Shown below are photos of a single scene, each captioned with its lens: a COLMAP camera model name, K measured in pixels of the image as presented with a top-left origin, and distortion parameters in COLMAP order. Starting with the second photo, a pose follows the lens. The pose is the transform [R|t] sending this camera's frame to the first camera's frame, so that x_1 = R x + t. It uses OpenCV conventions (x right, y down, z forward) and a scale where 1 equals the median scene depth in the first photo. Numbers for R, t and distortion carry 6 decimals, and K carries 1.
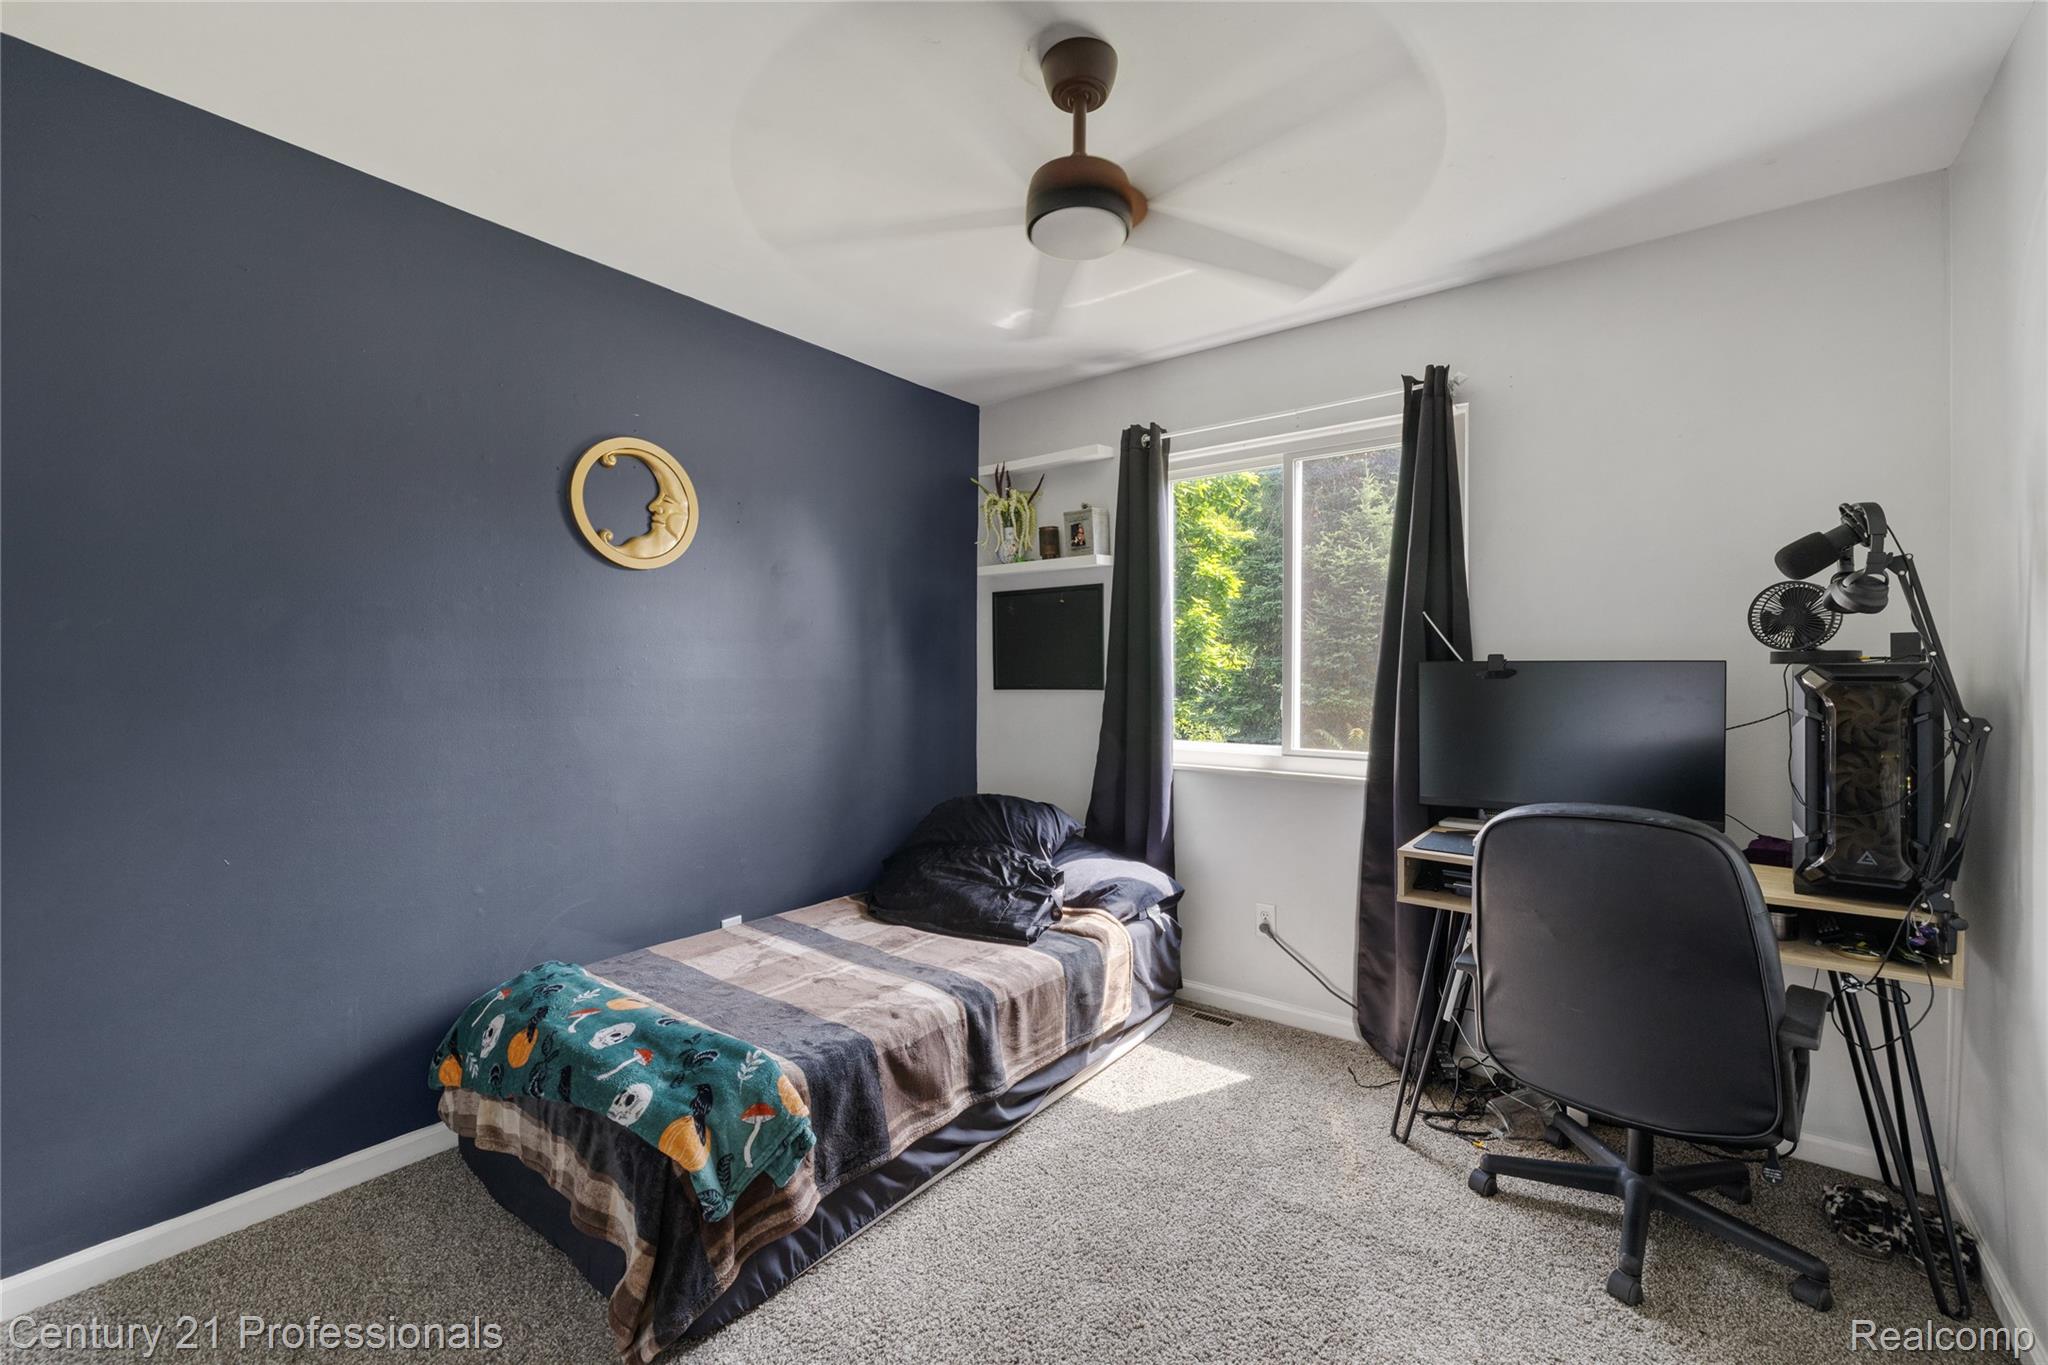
lens RADIAL K [[869.2, 0, 1019.6], [0, 869.2, 681.3], [0, 0, 1]] dist [-0.003443, -0.000198]
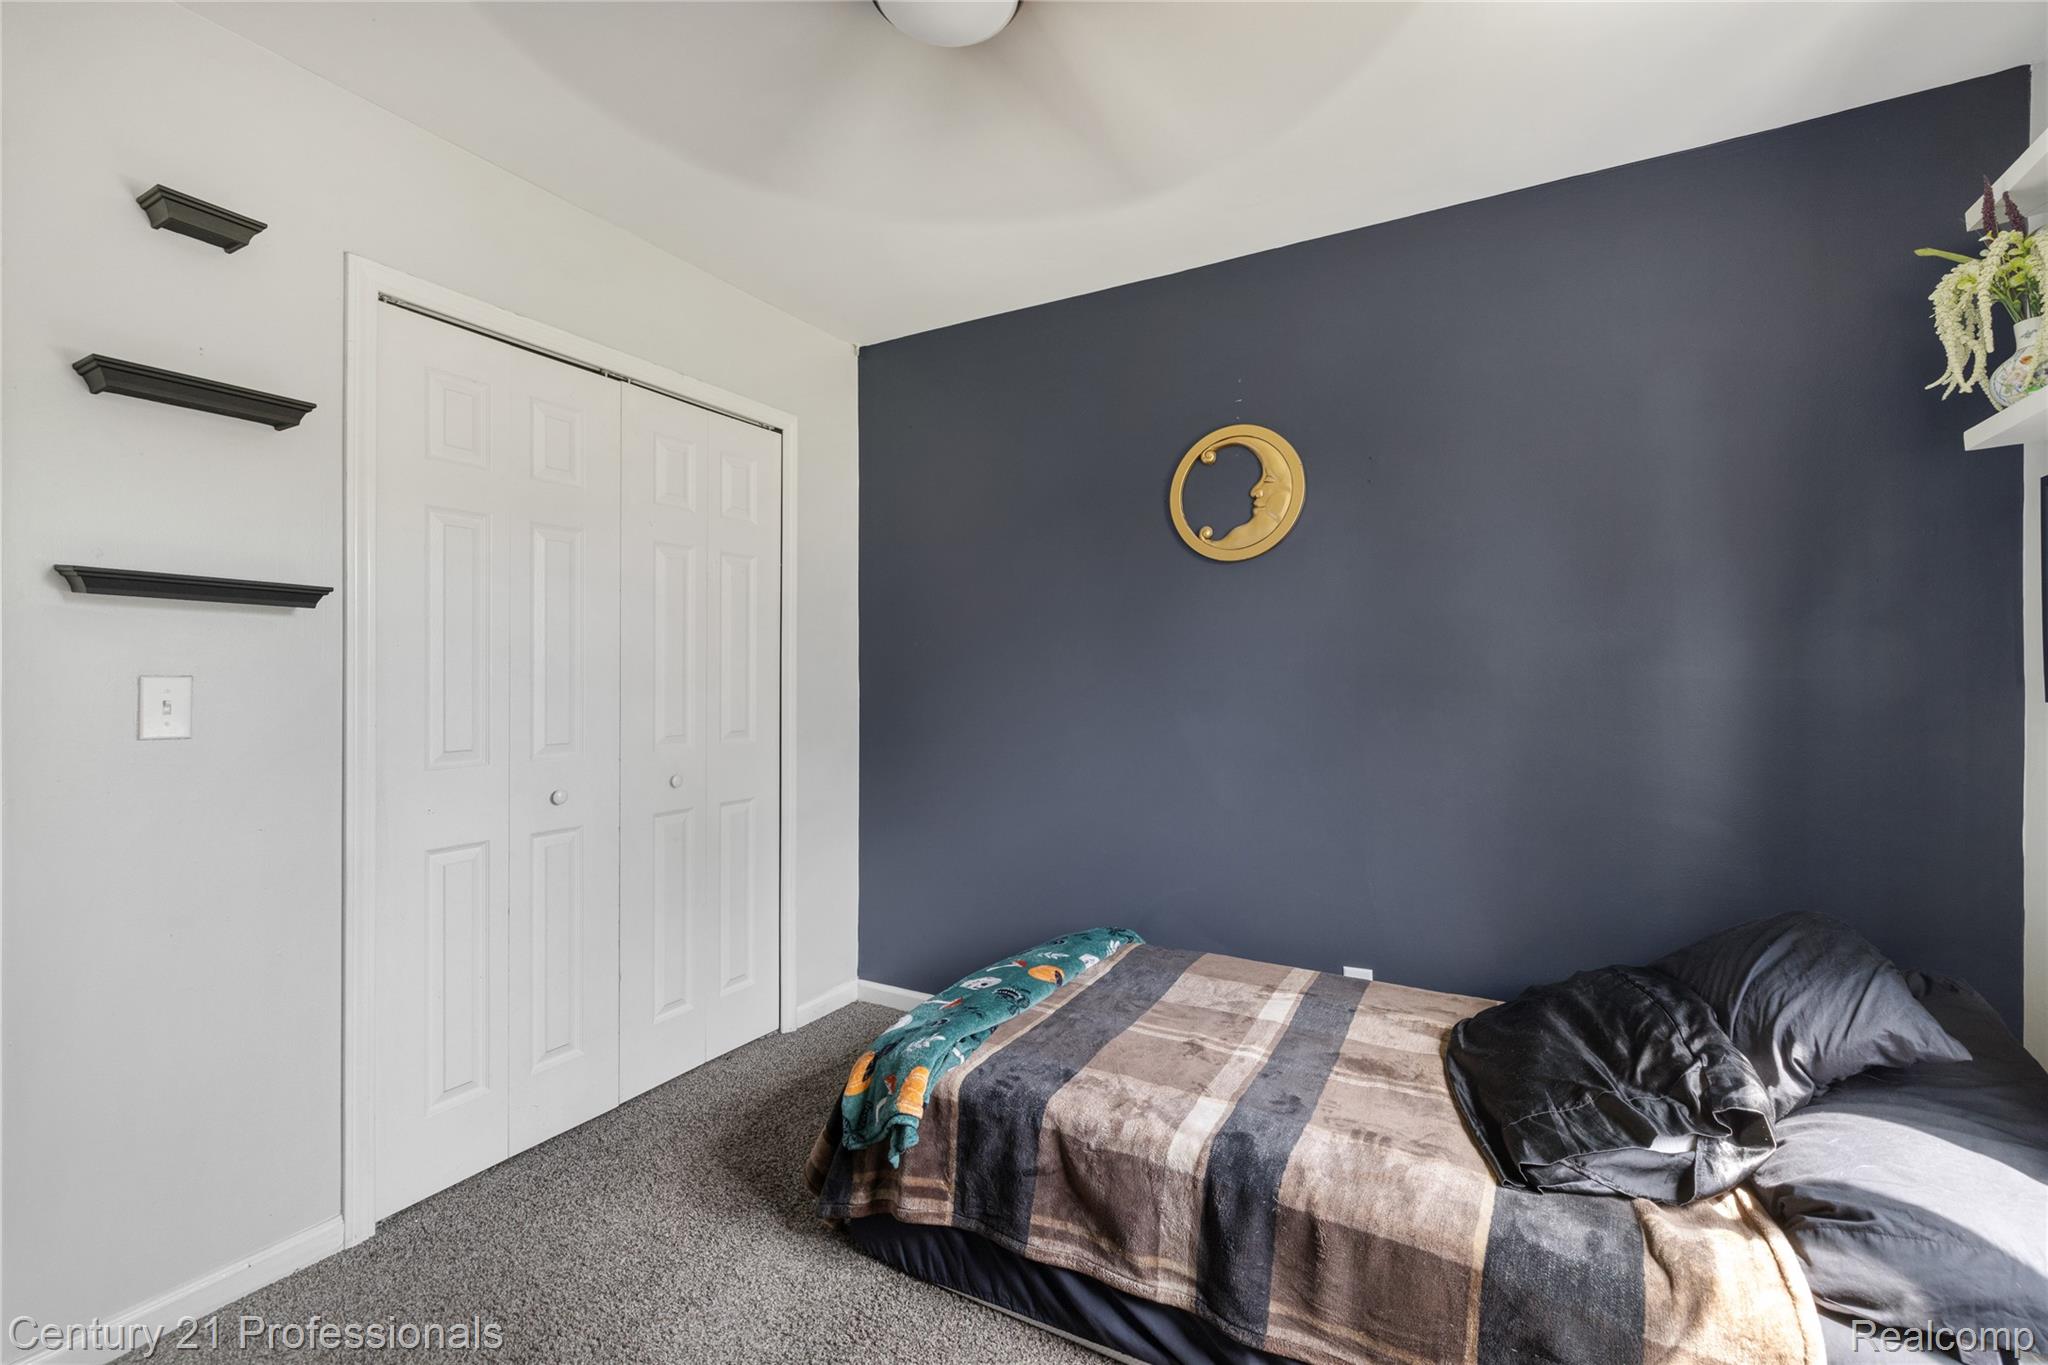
lens RADIAL K [[869.2, 0, 1021.1], [0, 869.2, 670.6], [0, 0, 1]] dist [-0.003443, -0.000198]
pose [[0.138331, -0.004672, -0.990375, 0.522603], [-0.010115, 0.999930, -0.006130, 0.001527], [0.990334, 0.010865, 0.138274, 0.687092]]
